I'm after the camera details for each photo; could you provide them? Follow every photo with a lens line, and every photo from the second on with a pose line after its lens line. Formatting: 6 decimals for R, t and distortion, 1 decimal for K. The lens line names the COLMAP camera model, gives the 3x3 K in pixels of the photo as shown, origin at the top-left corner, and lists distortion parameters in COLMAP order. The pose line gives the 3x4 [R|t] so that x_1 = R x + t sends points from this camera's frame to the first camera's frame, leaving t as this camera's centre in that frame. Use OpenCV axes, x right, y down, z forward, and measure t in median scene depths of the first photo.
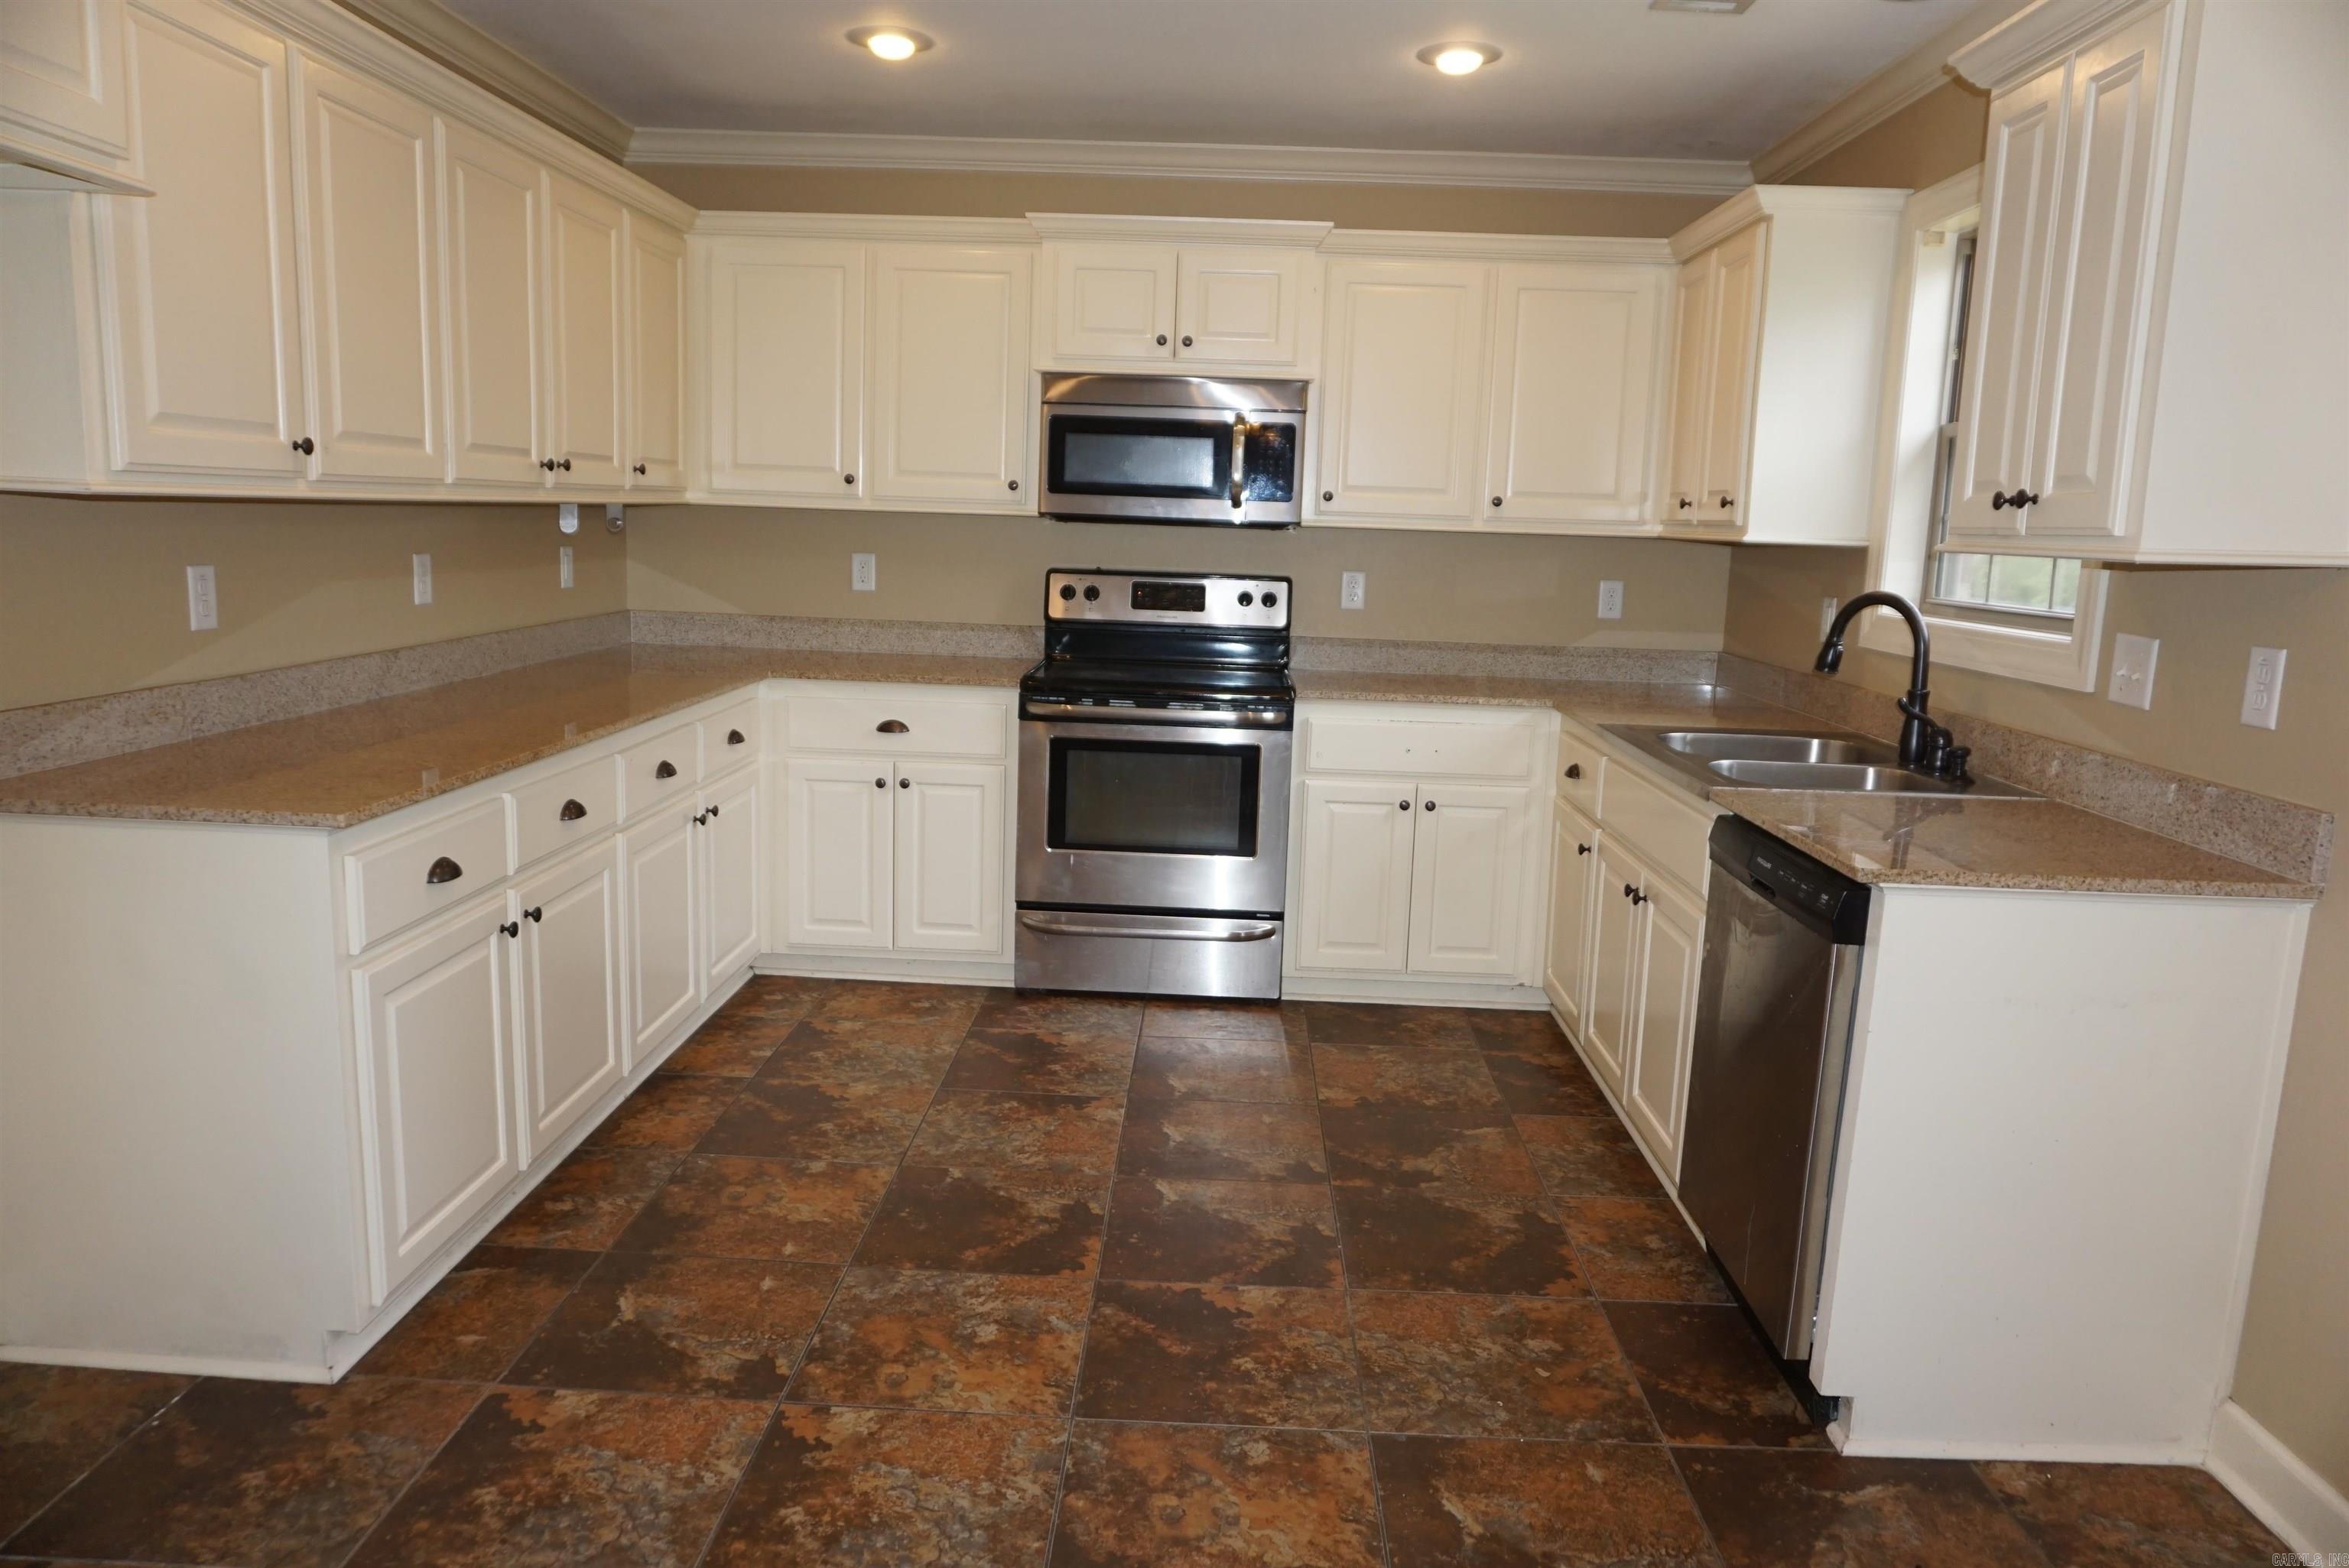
lens RADIAL K [[1566.1, 0, 1172.7], [0, 1566.1, 783.6], [0, 0, 1]] dist [-0.049020, 0.036078]
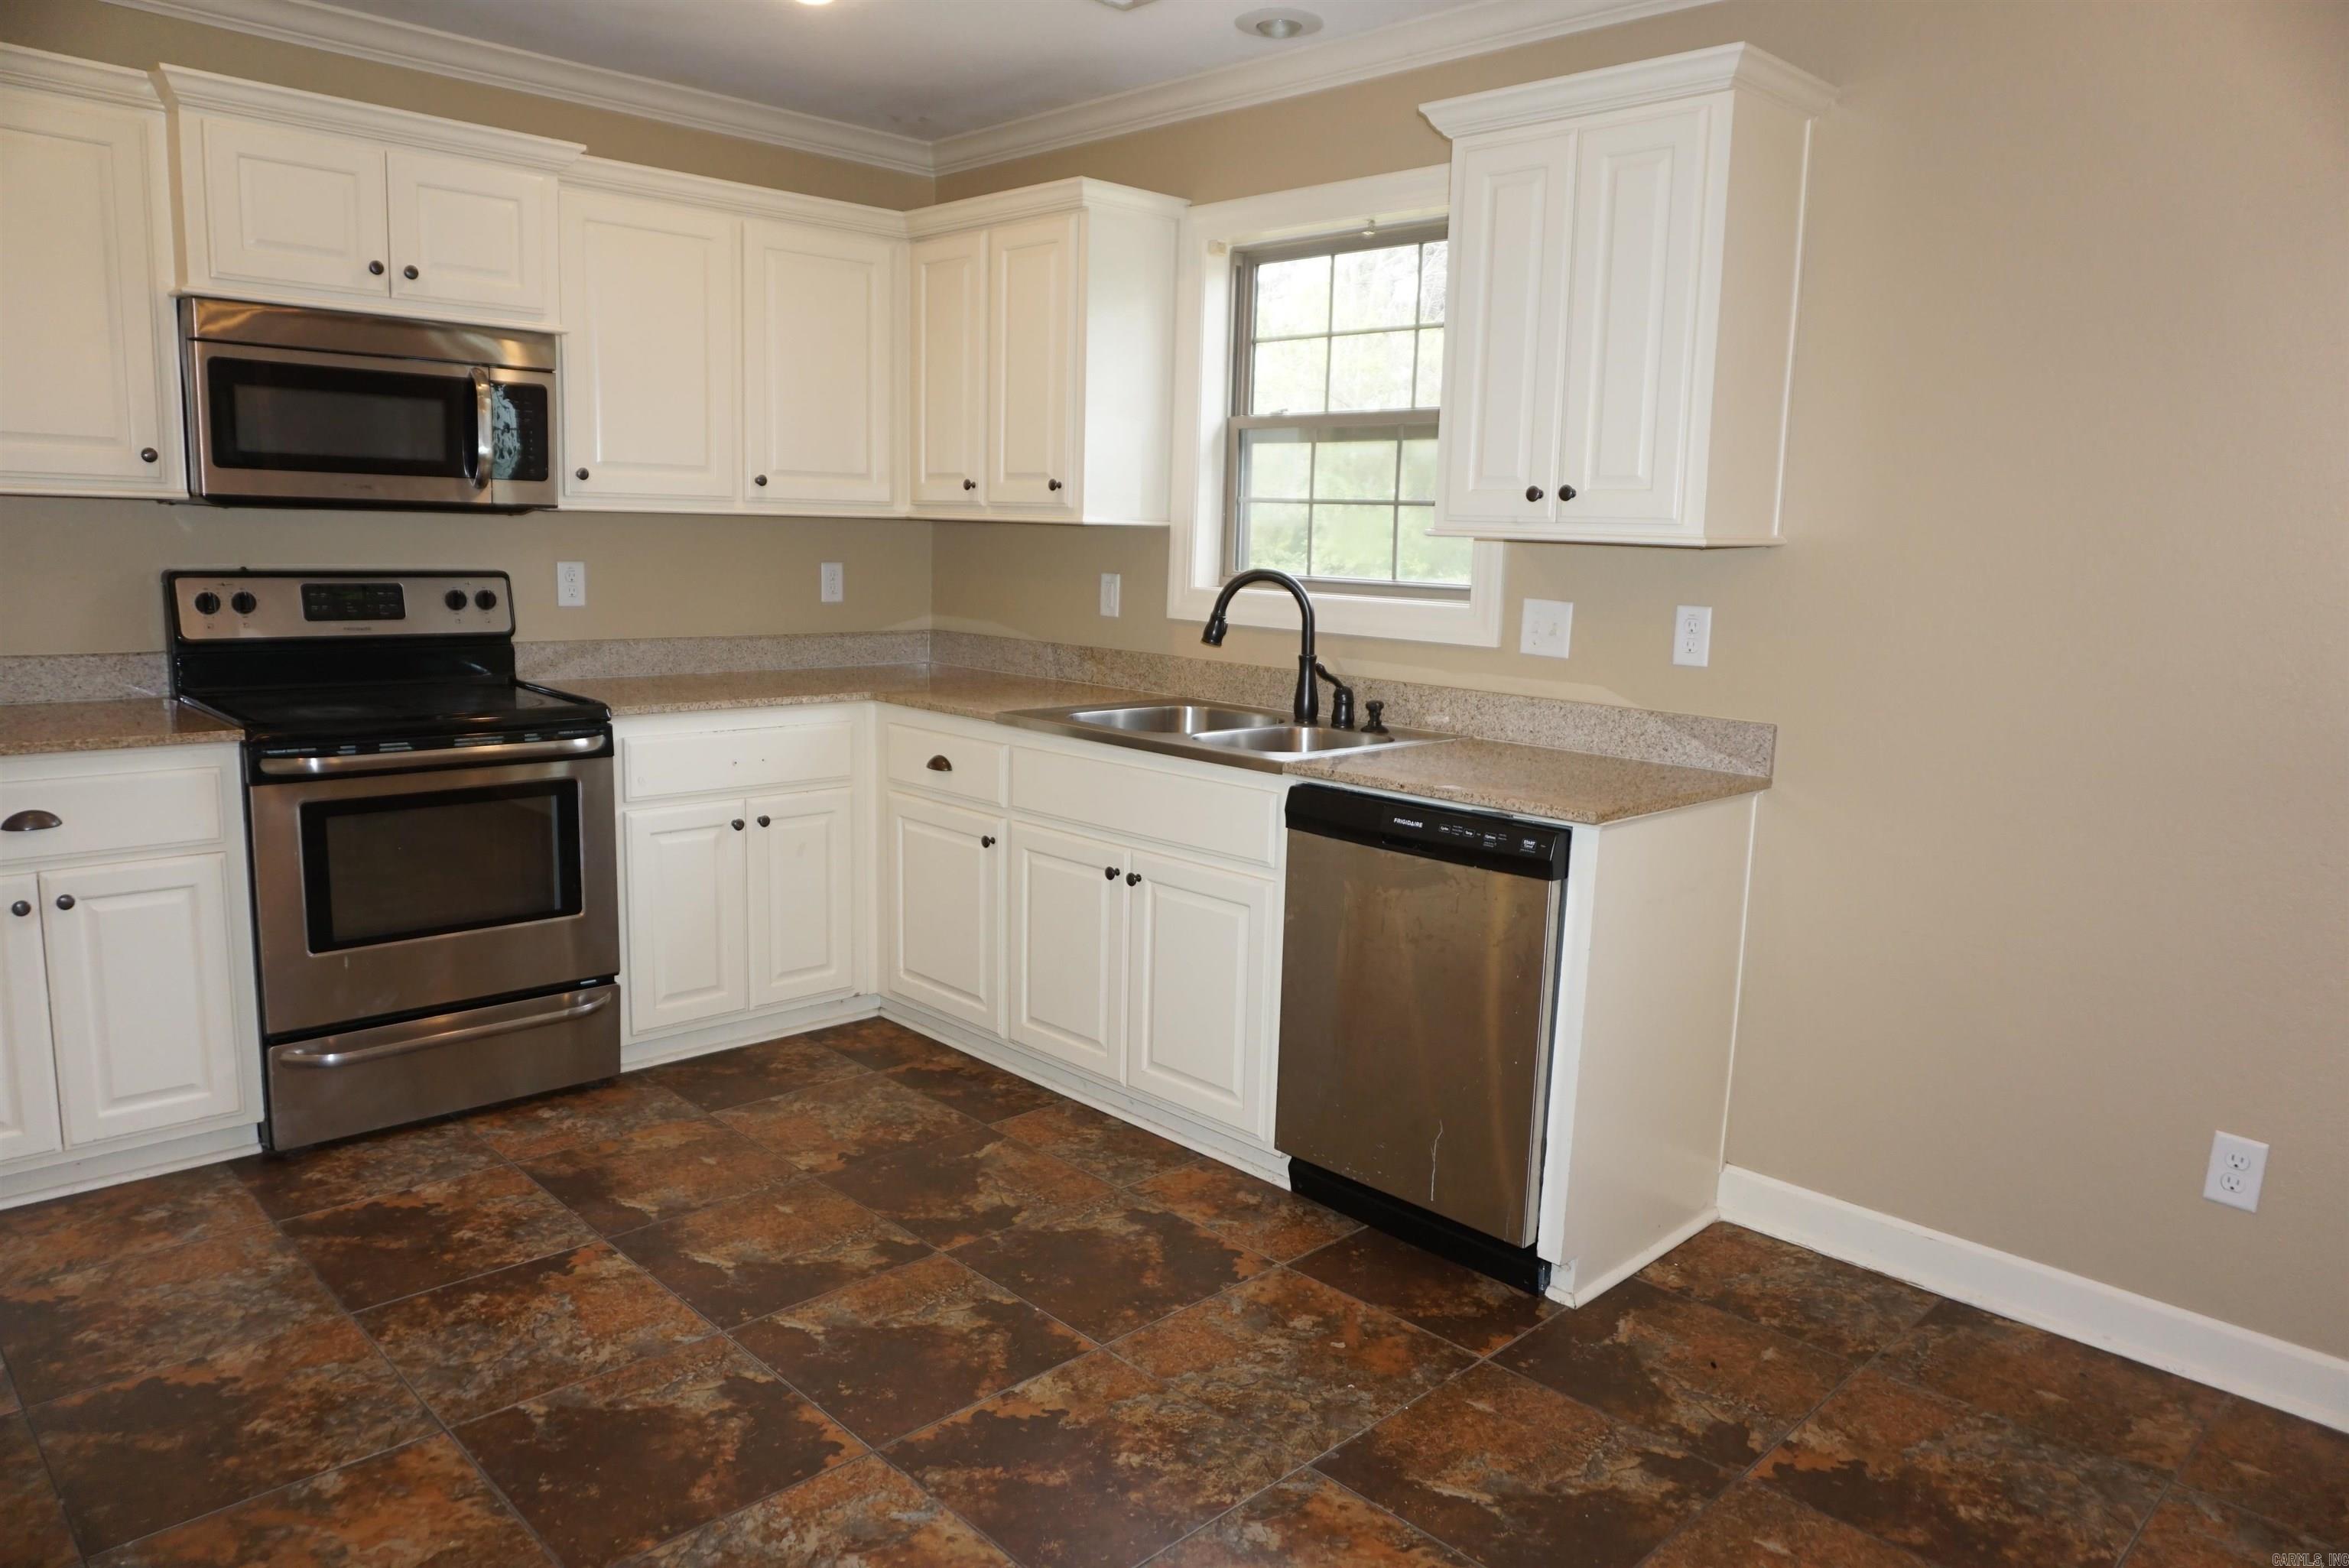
lens RADIAL K [[1566.1, 0, 1174.1], [0, 1566.1, 789.1], [0, 0, 1]] dist [-0.049020, 0.036078]
pose [[0.693078, -0.131382, 0.708789, -0.349604], [0.113041, 0.990895, 0.073138, -0.049243], [-0.711944, 0.029432, 0.701619, 0.230165]]
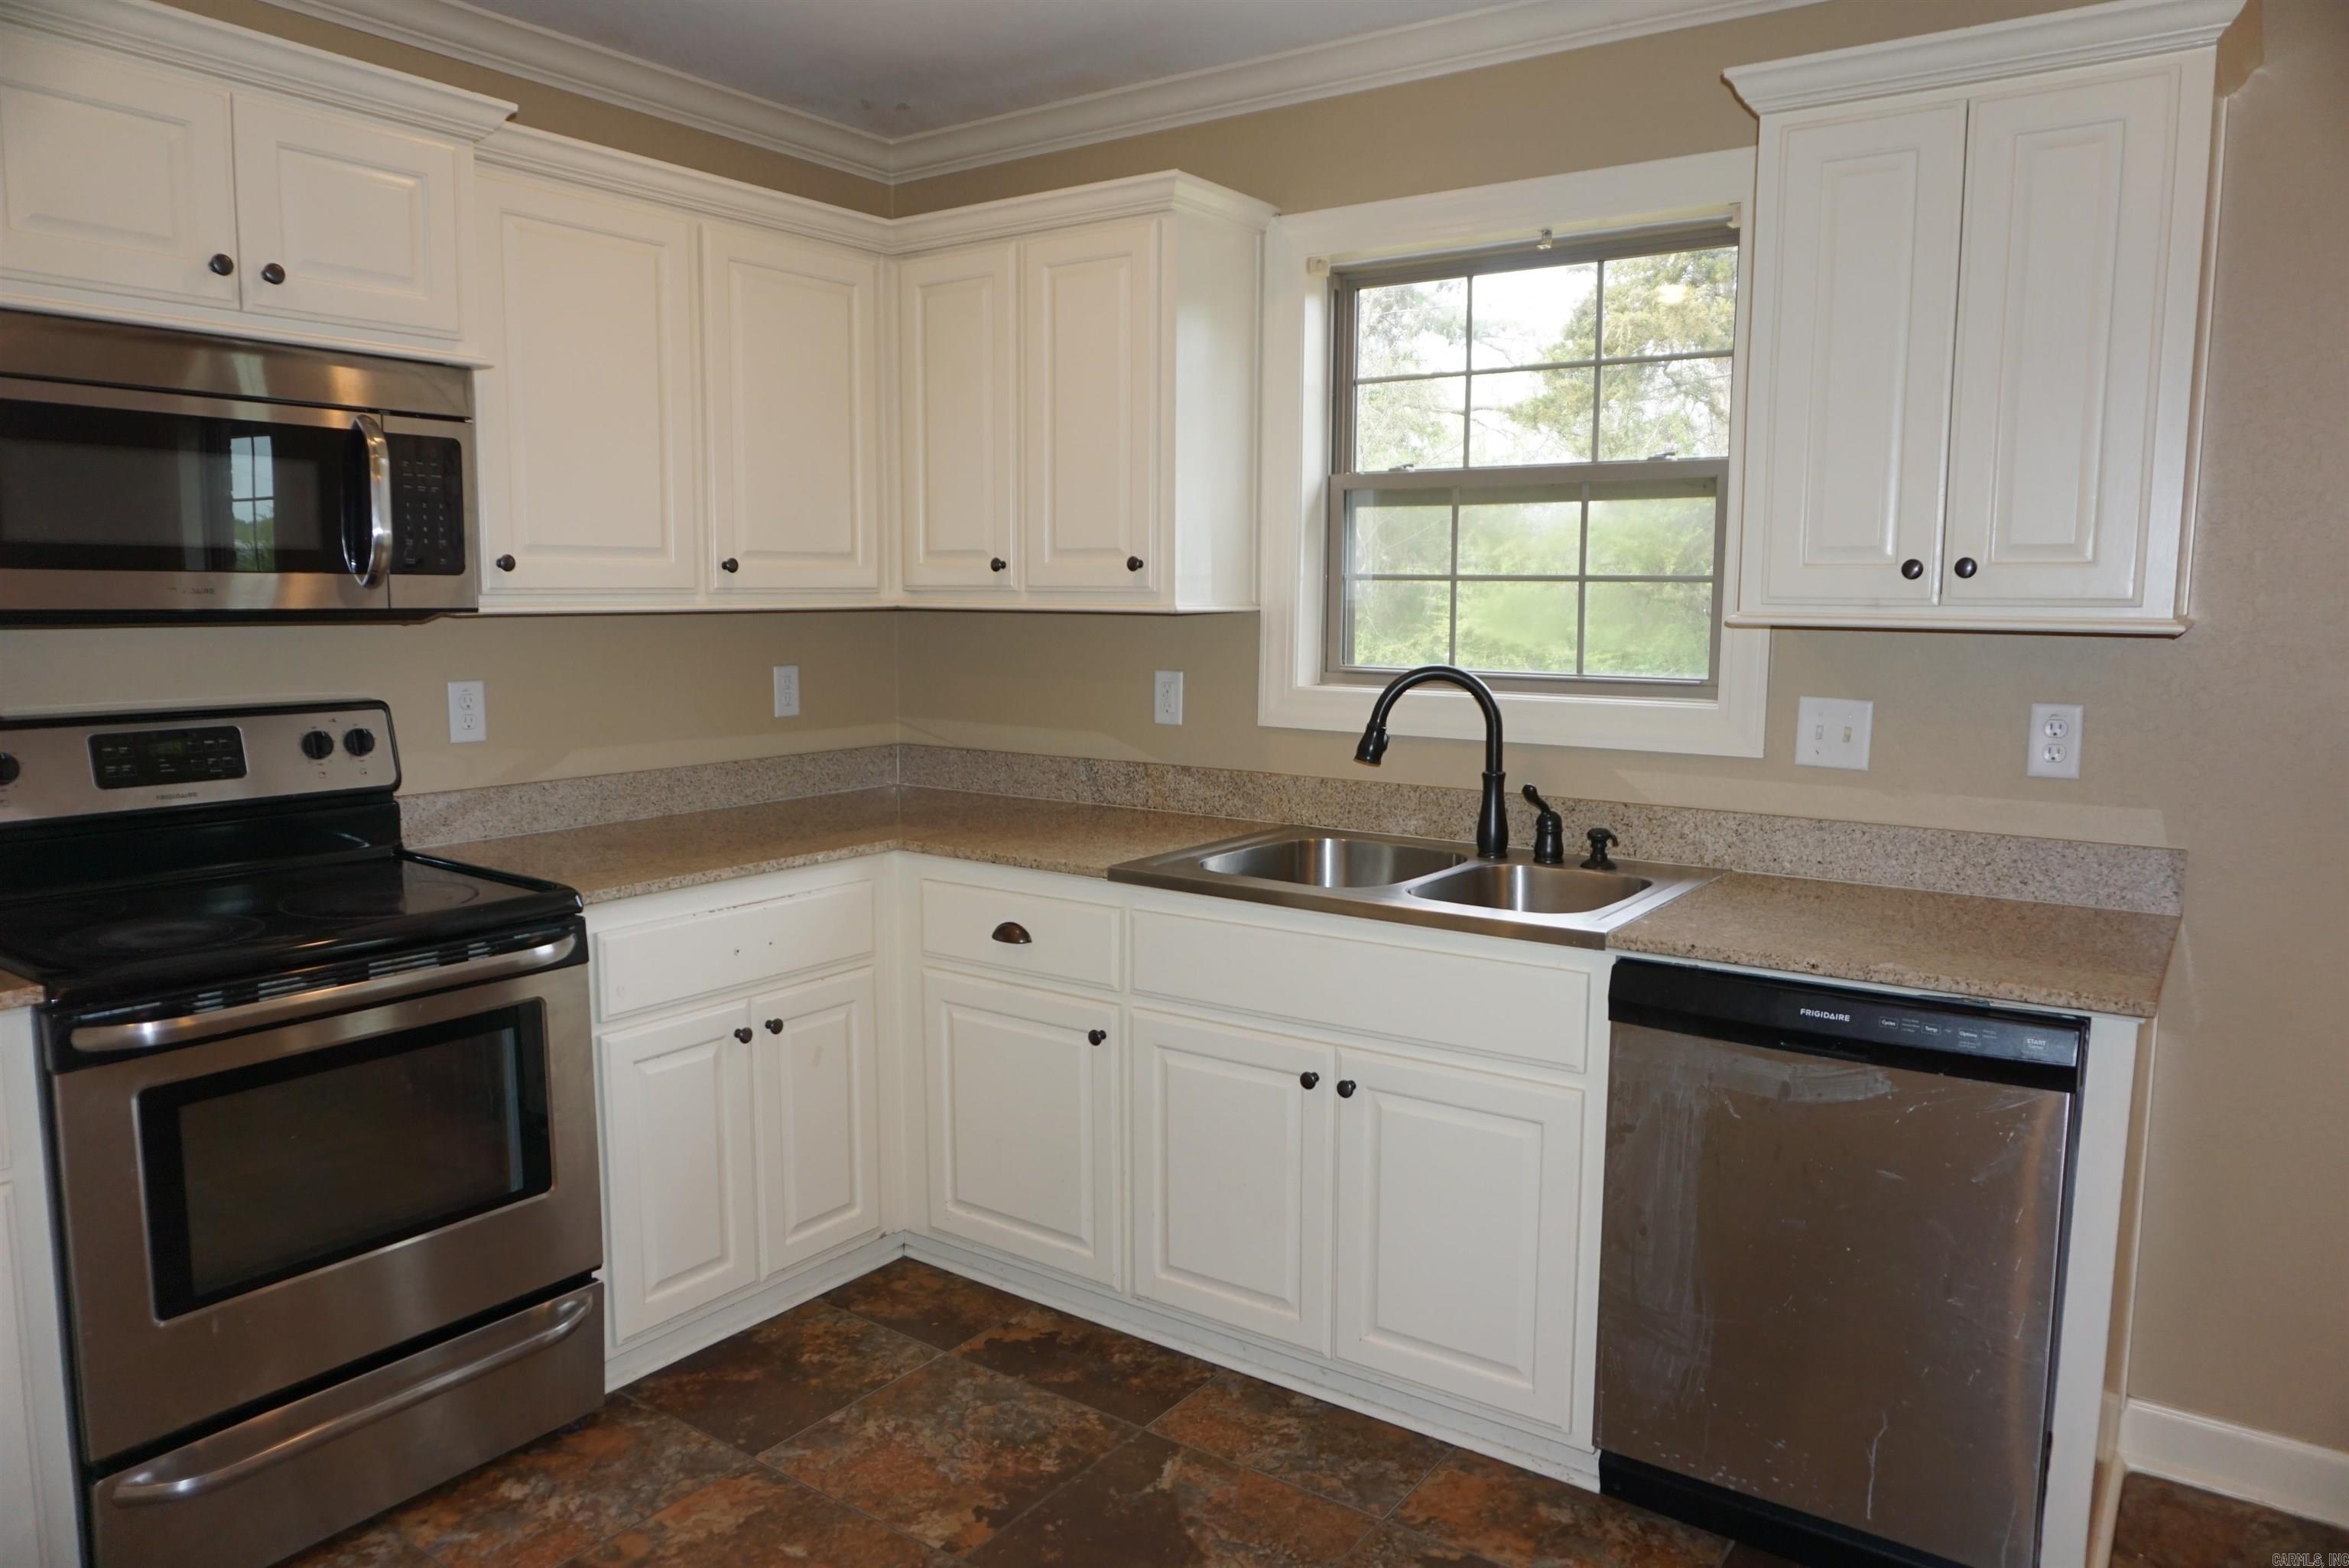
lens RADIAL K [[1566.1, 0, 1176.4], [0, 1566.1, 786.9], [0, 0, 1]] dist [-0.049020, 0.036078]
pose [[0.549859, -0.133243, 0.824562, -0.312483], [0.151411, 0.986739, 0.058481, -0.112732], [-0.821420, 0.092691, 0.562742, 0.547628]]
